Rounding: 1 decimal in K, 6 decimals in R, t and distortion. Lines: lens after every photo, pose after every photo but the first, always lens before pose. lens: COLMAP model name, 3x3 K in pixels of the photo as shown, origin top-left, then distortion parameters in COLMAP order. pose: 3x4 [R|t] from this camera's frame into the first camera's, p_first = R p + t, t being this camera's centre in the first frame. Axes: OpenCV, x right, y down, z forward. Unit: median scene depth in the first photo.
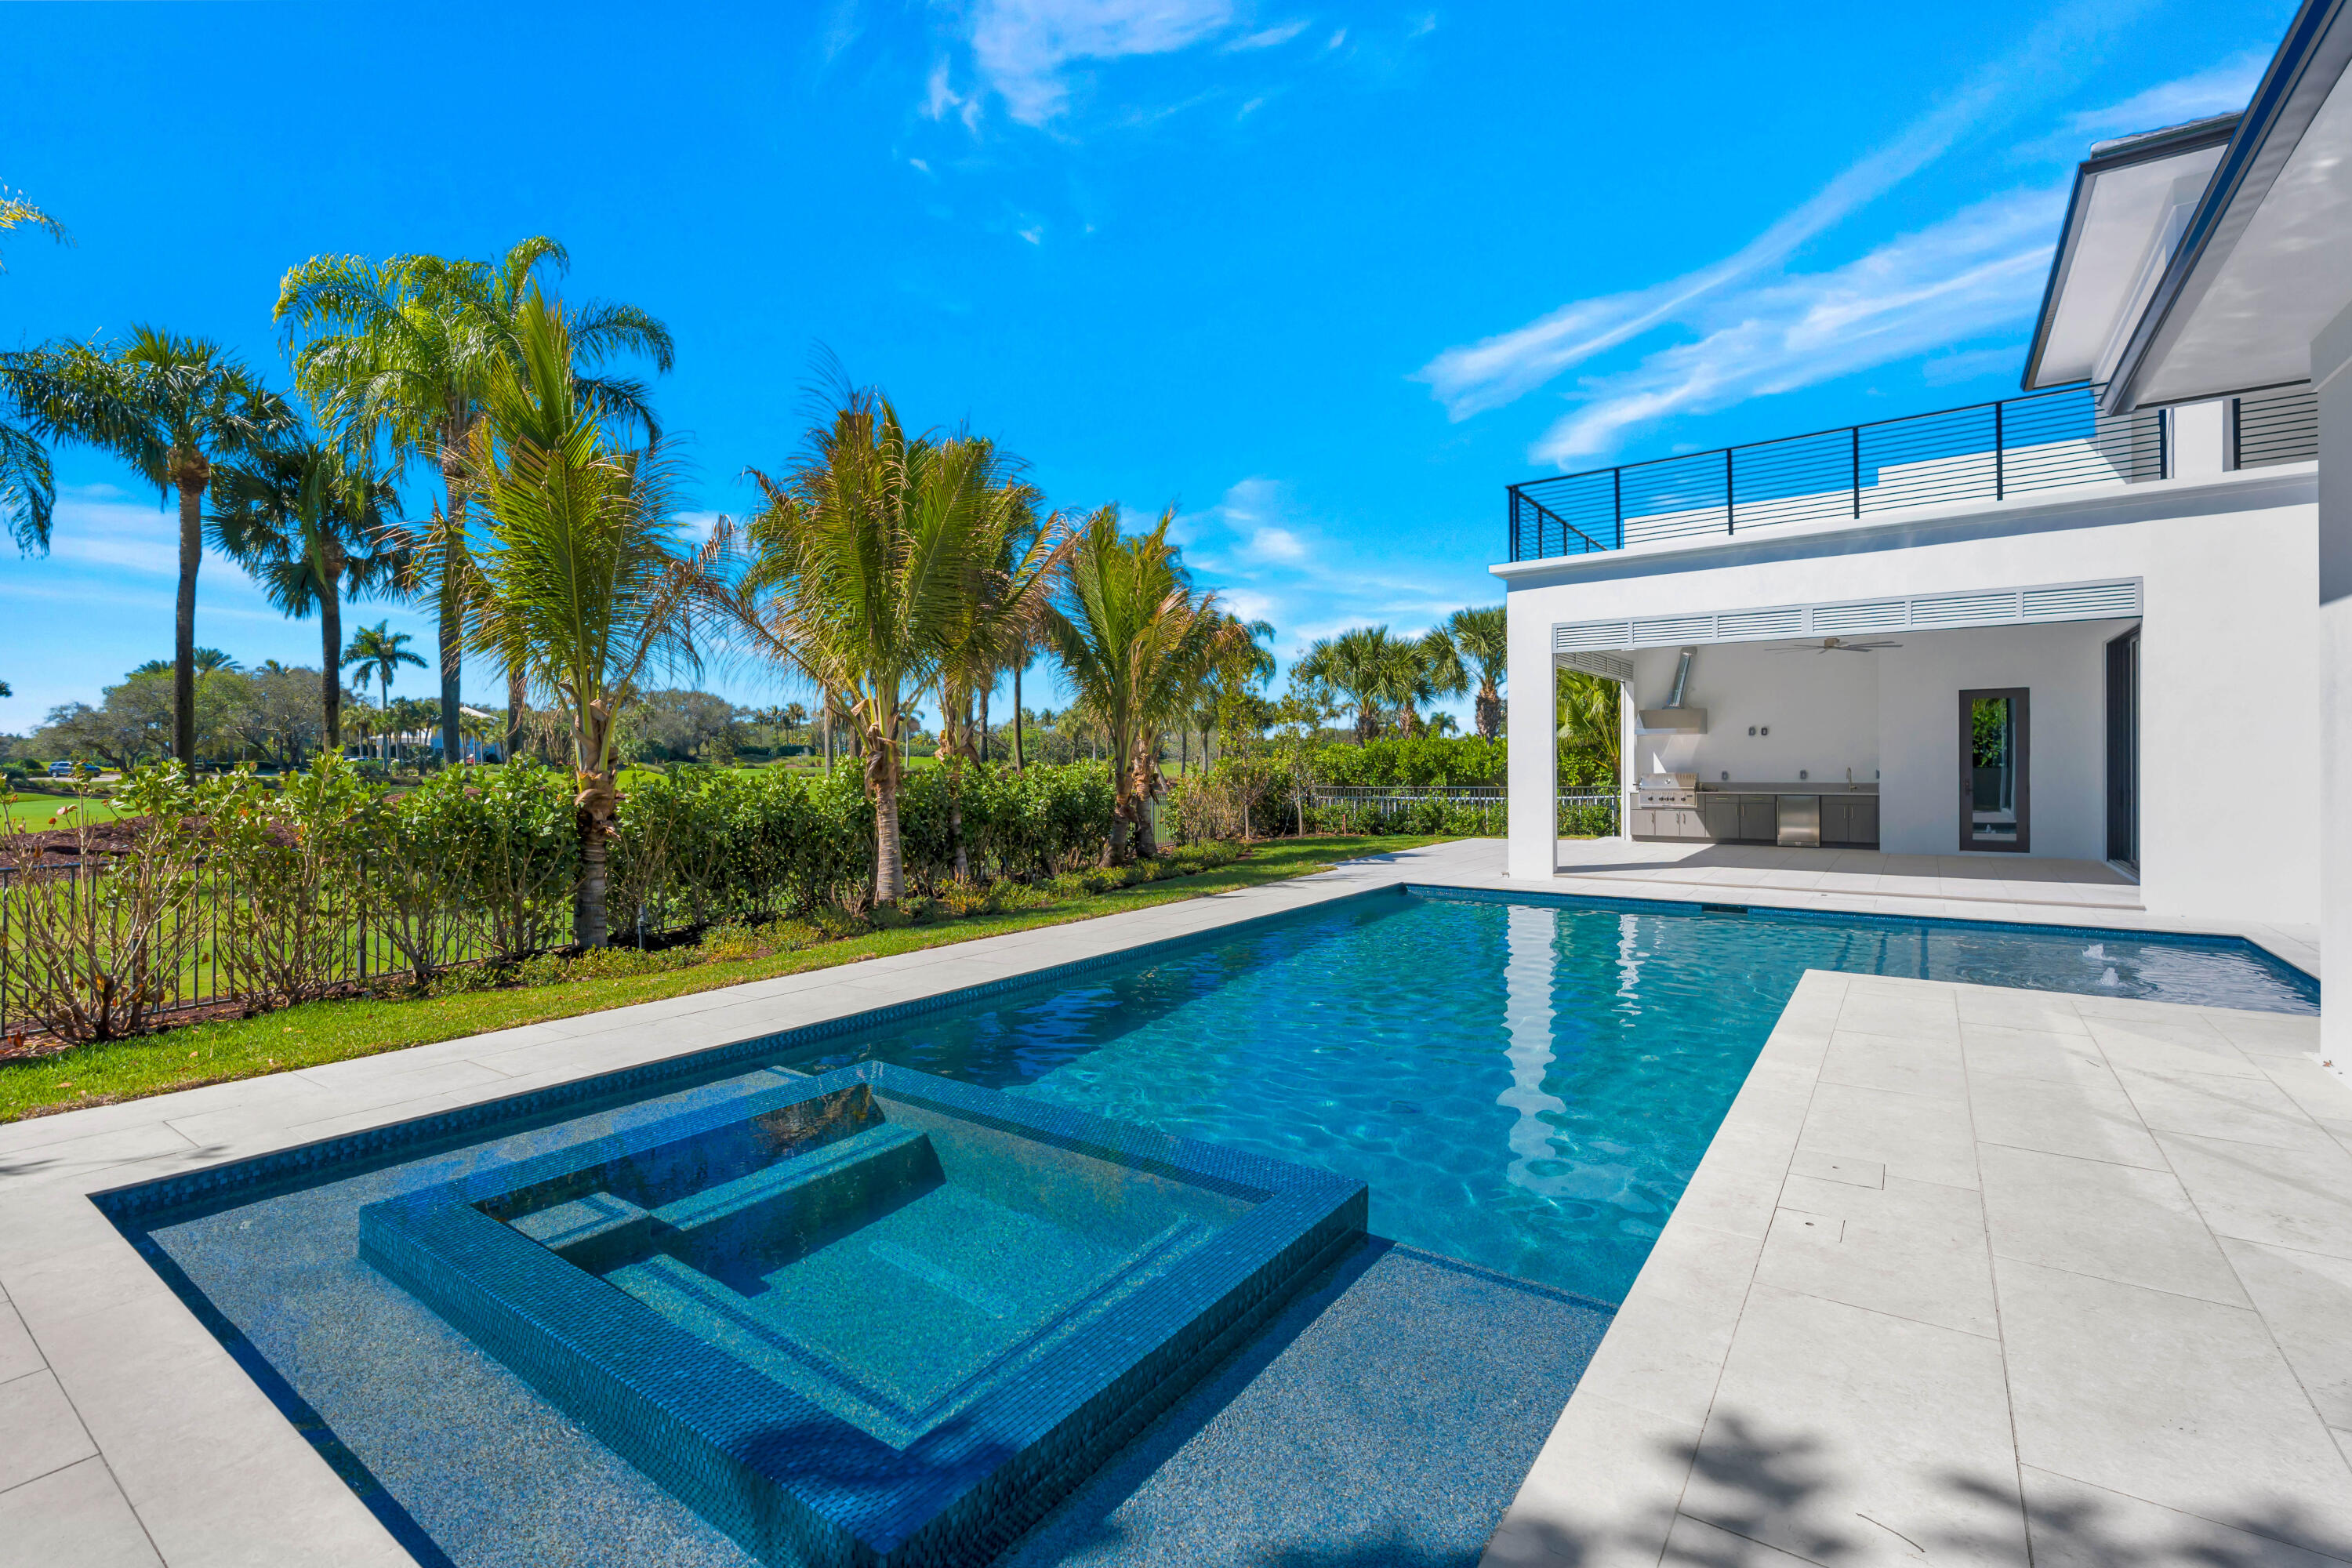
lens RADIAL K [[1063.7, 0, 1151.9], [0, 1063.7, 766.3], [0, 0, 1]] dist [-0.014180, 0.000387]
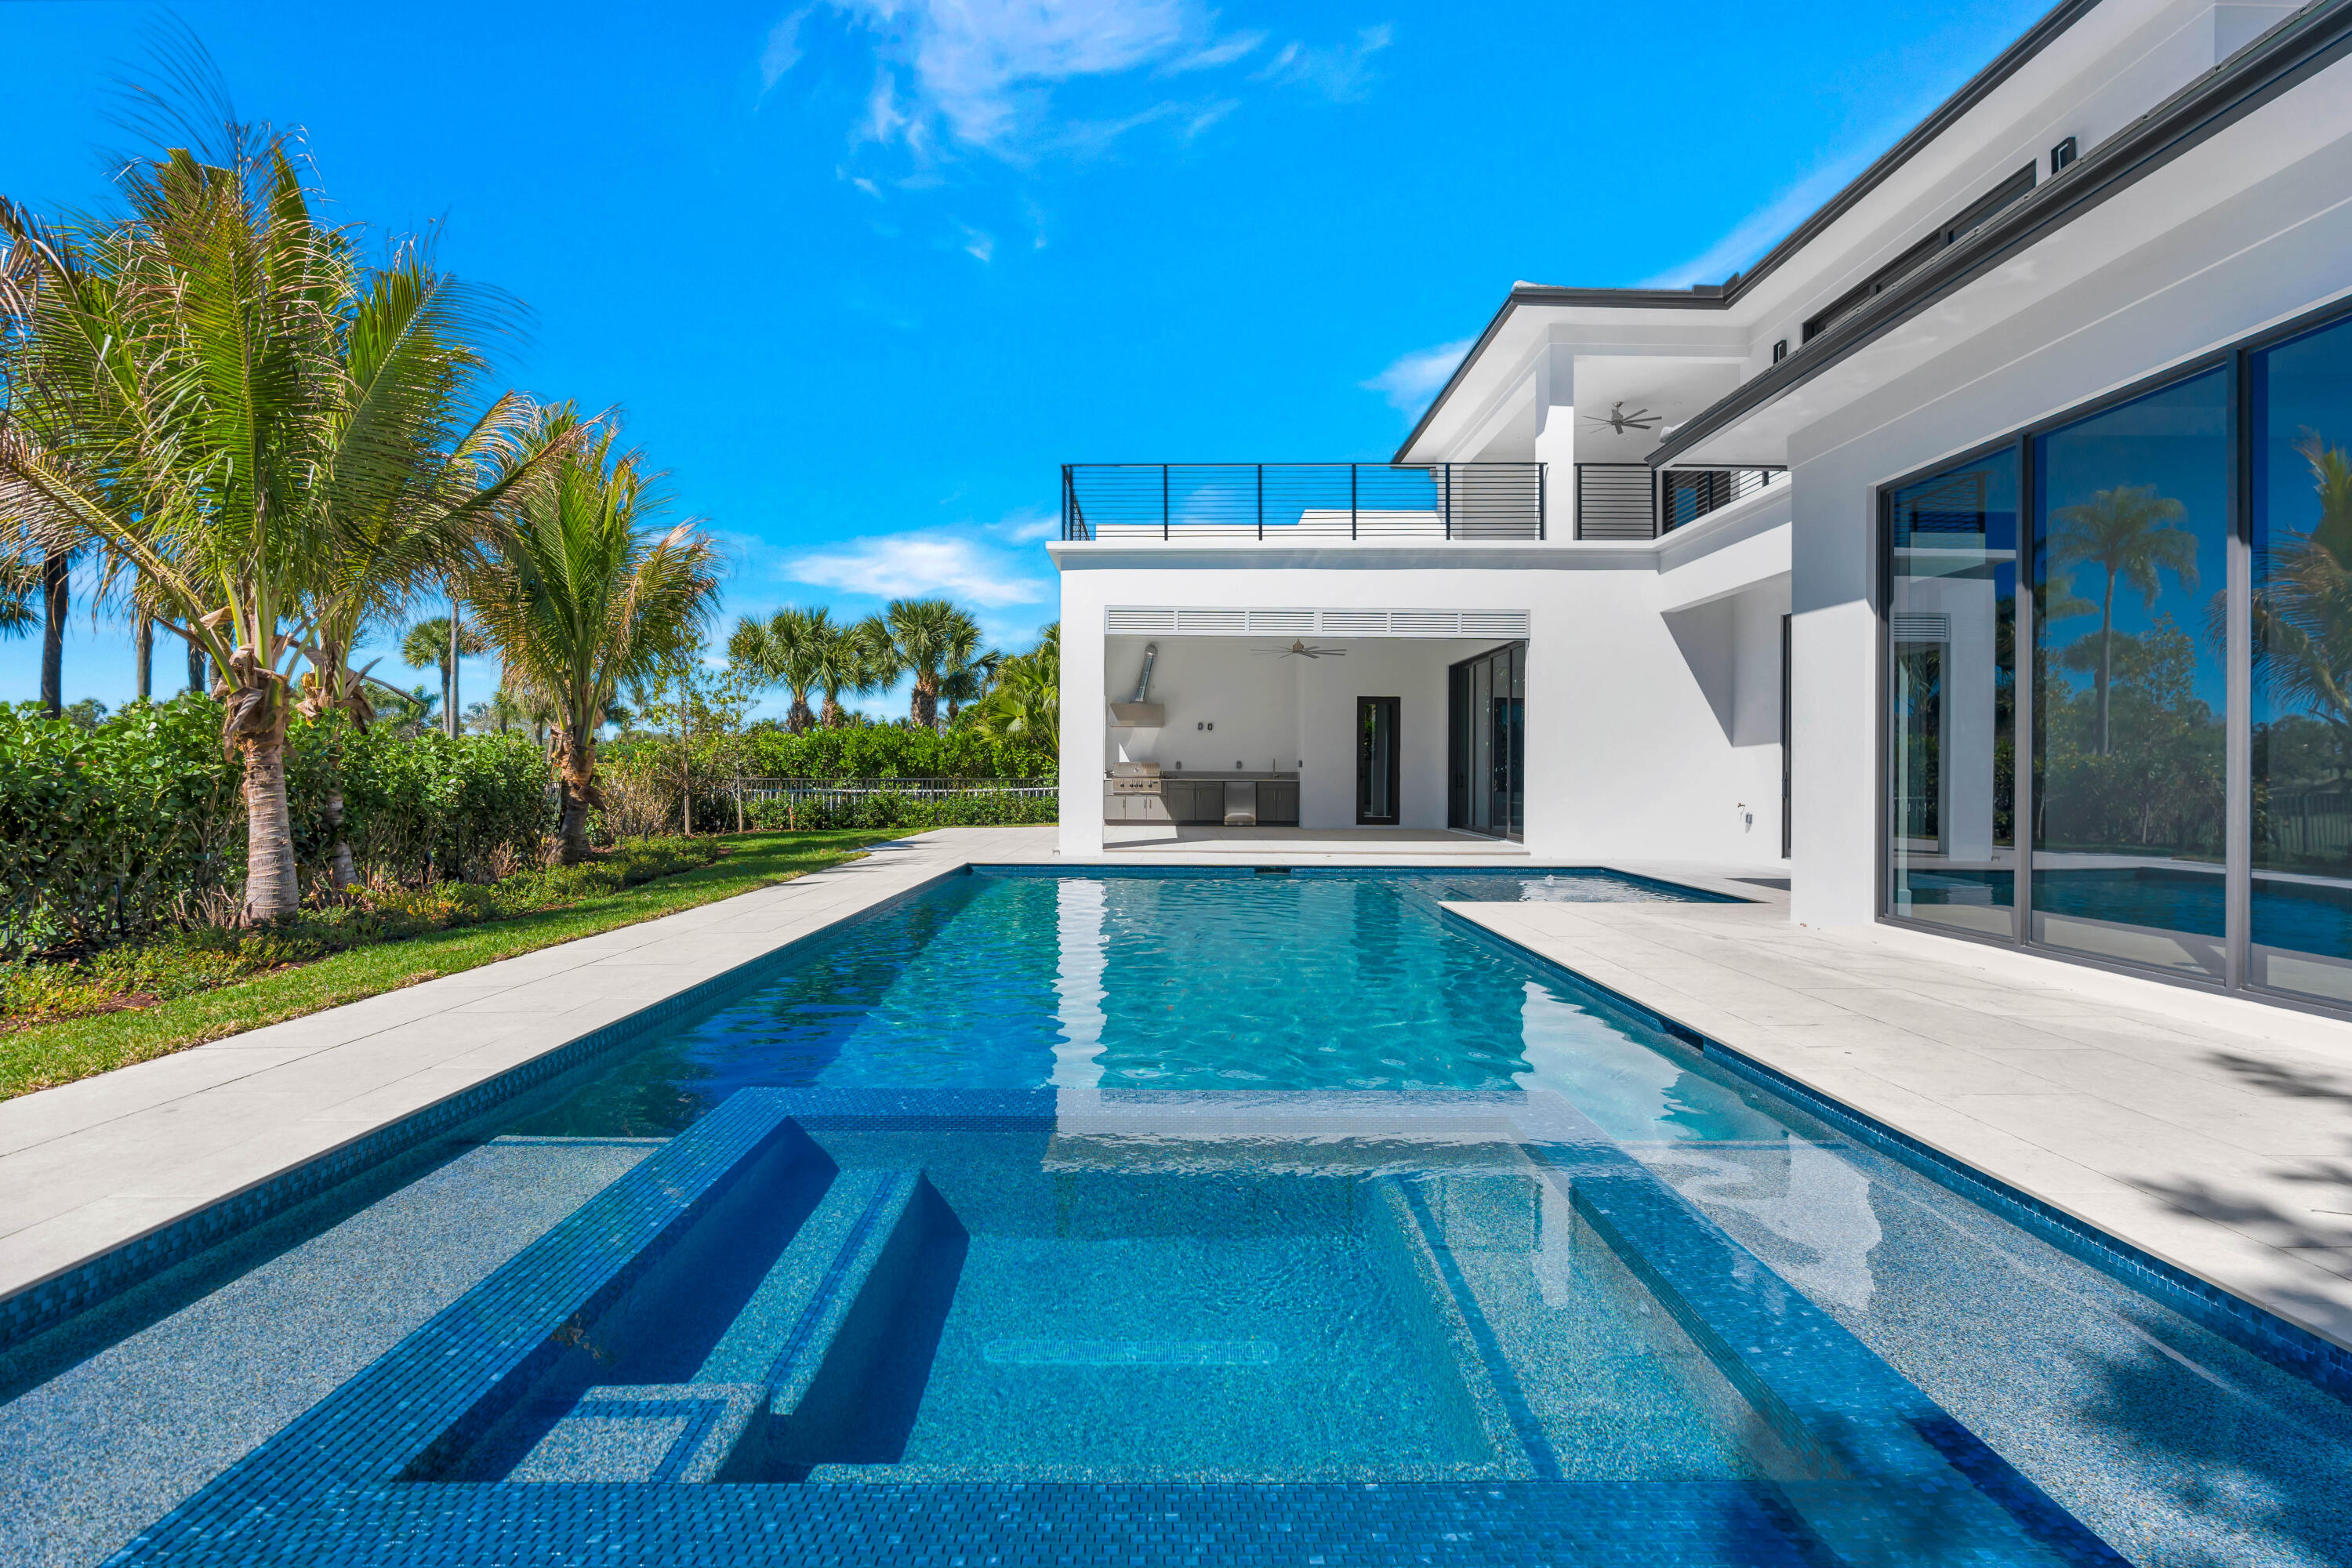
lens RADIAL K [[1069.0, 0, 1180.7], [0, 1069.0, 756.7], [0, 0, 1]] dist [-0.008138, -0.000896]
pose [[0.794635, 0.022213, 0.606681, -0.153661], [-0.009445, 0.999662, -0.024230, 0.029370], [-0.607014, 0.013524, 0.794576, 0.108931]]
